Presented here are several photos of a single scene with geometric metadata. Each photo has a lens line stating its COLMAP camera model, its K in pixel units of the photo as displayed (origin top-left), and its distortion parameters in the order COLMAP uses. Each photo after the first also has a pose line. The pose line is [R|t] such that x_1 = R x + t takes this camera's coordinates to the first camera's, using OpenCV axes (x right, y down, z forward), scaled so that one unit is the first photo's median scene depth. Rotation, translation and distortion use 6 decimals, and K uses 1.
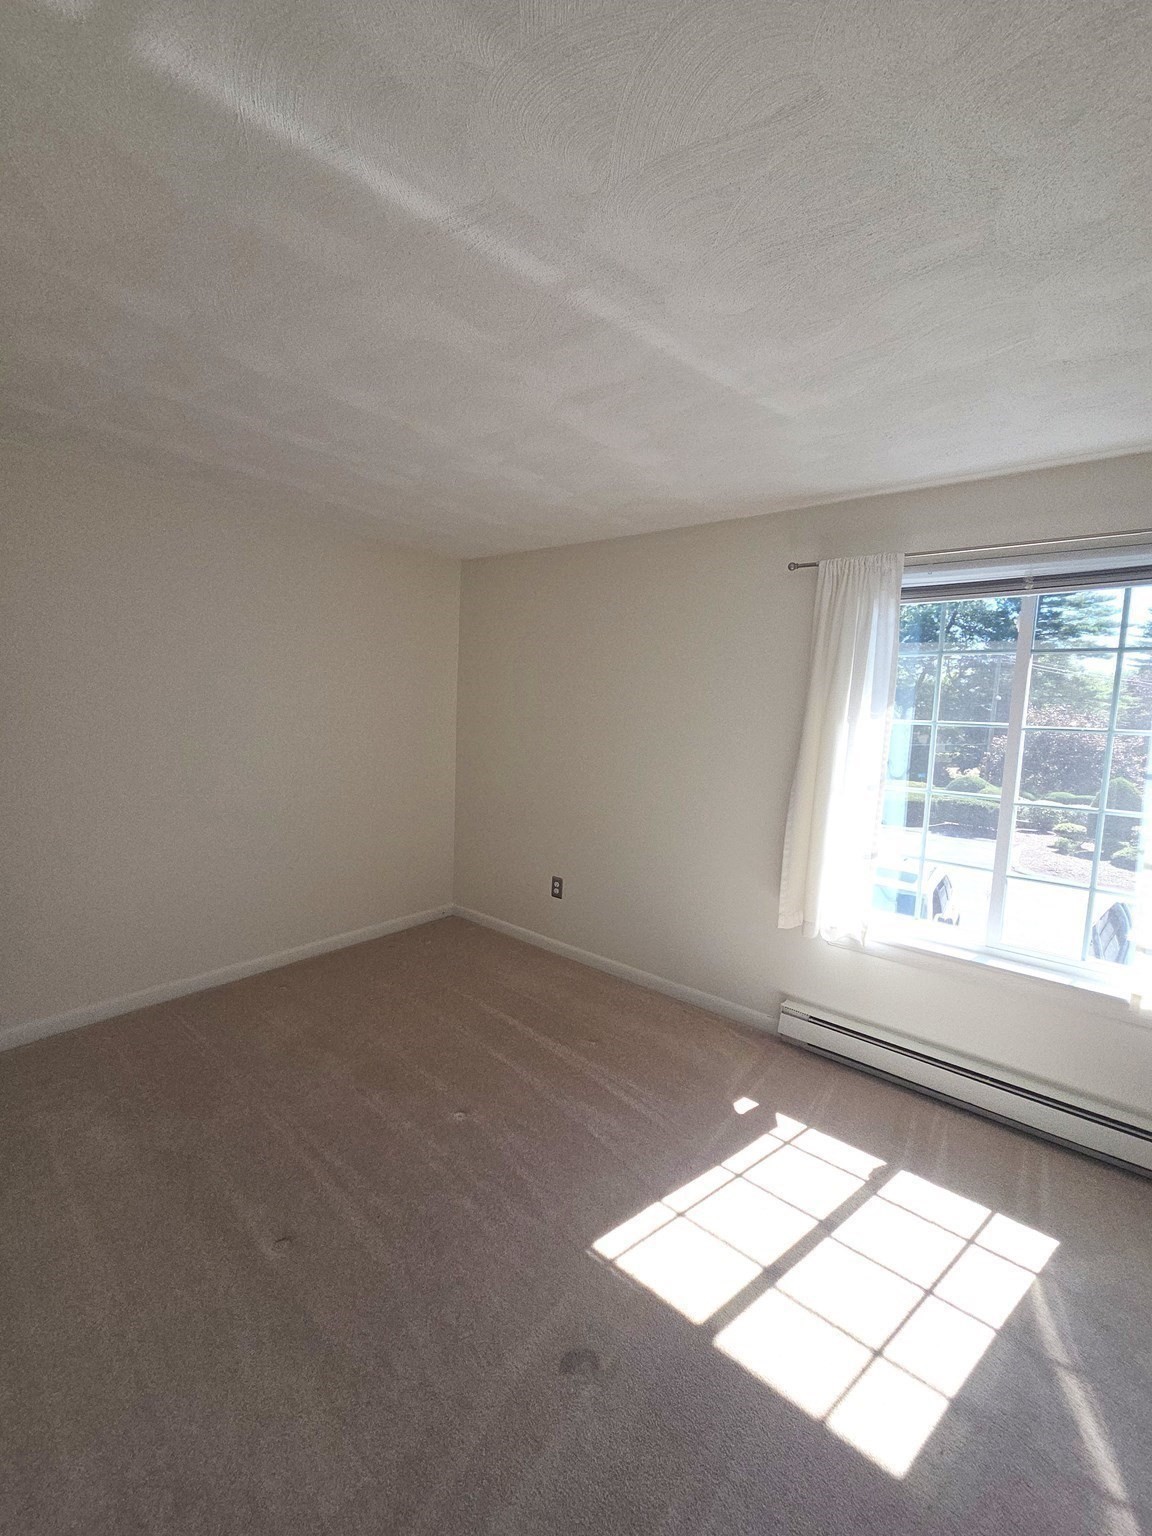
lens RADIAL K [[642.5, 0, 576.0], [0, 642.5, 768.0], [0, 0, 1]] dist [-0.001030, -0.000101]
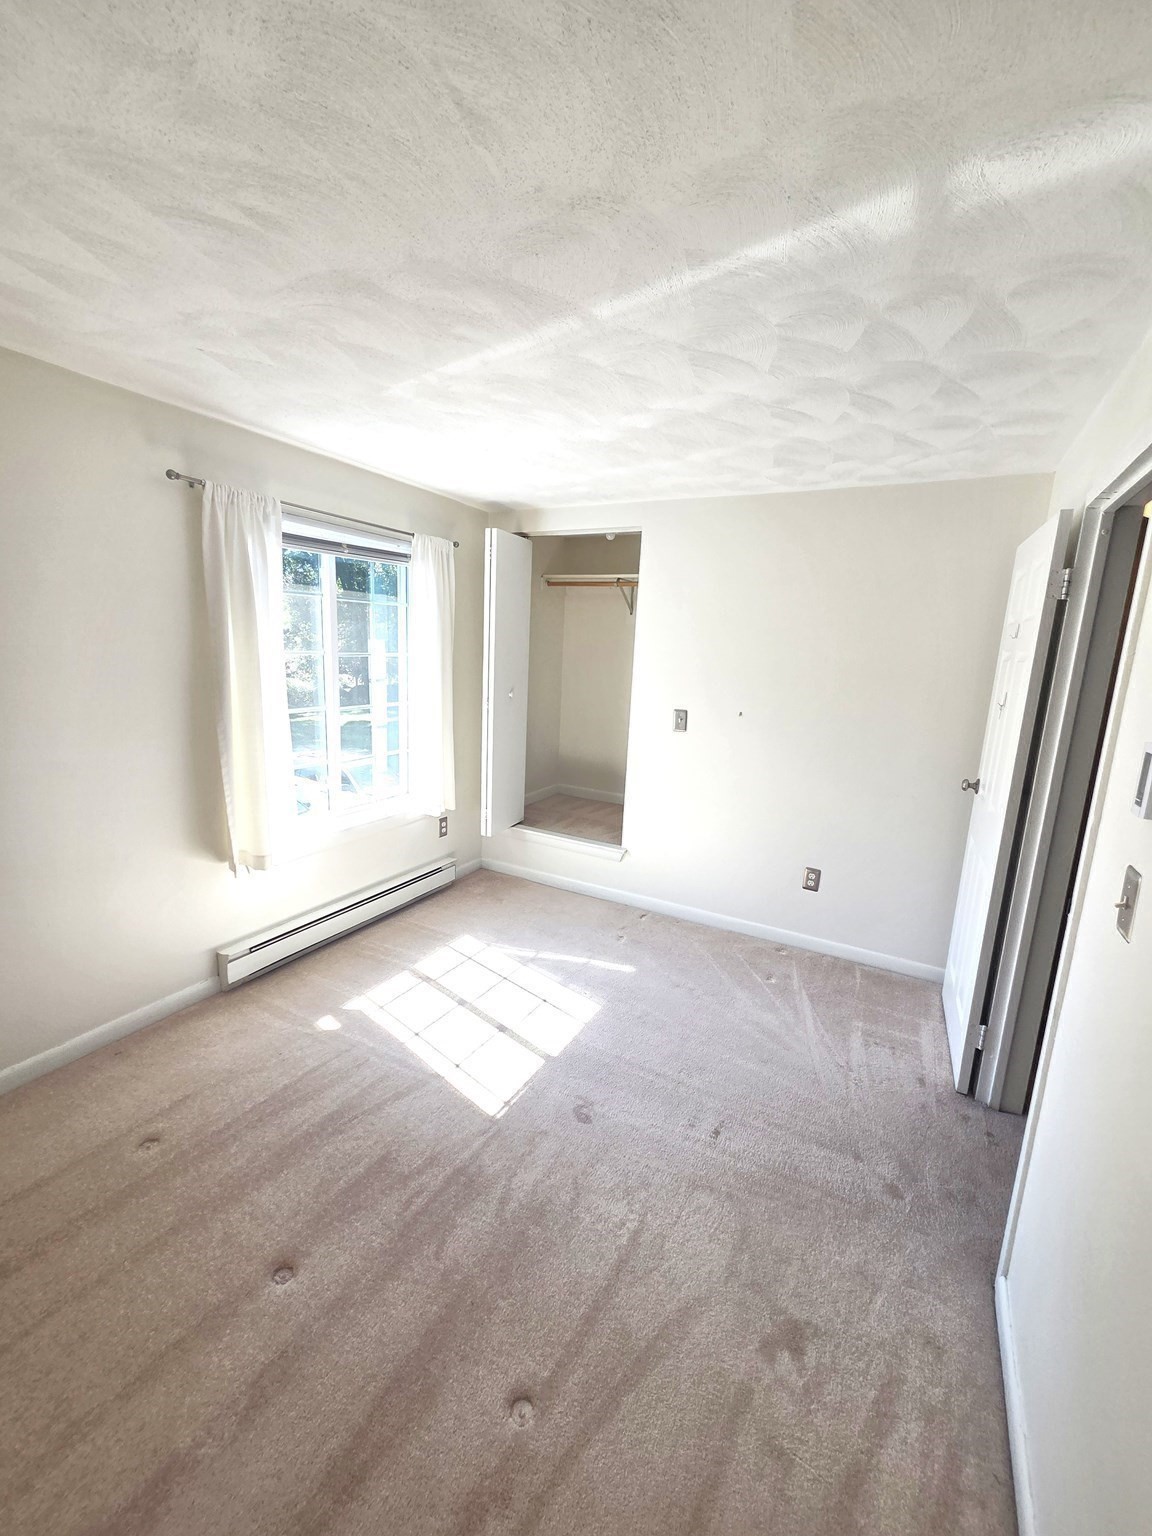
lens RADIAL K [[622.5, 0, 576.0], [0, 622.5, 768.0], [0, 0, 1]] dist [-0.002007, -0.000216]
pose [[-0.189837, -0.230227, 0.954441, -0.739119], [0.059257, 0.967660, 0.245201, -0.123645], [-0.980026, 0.103106, -0.170055, 0.755198]]
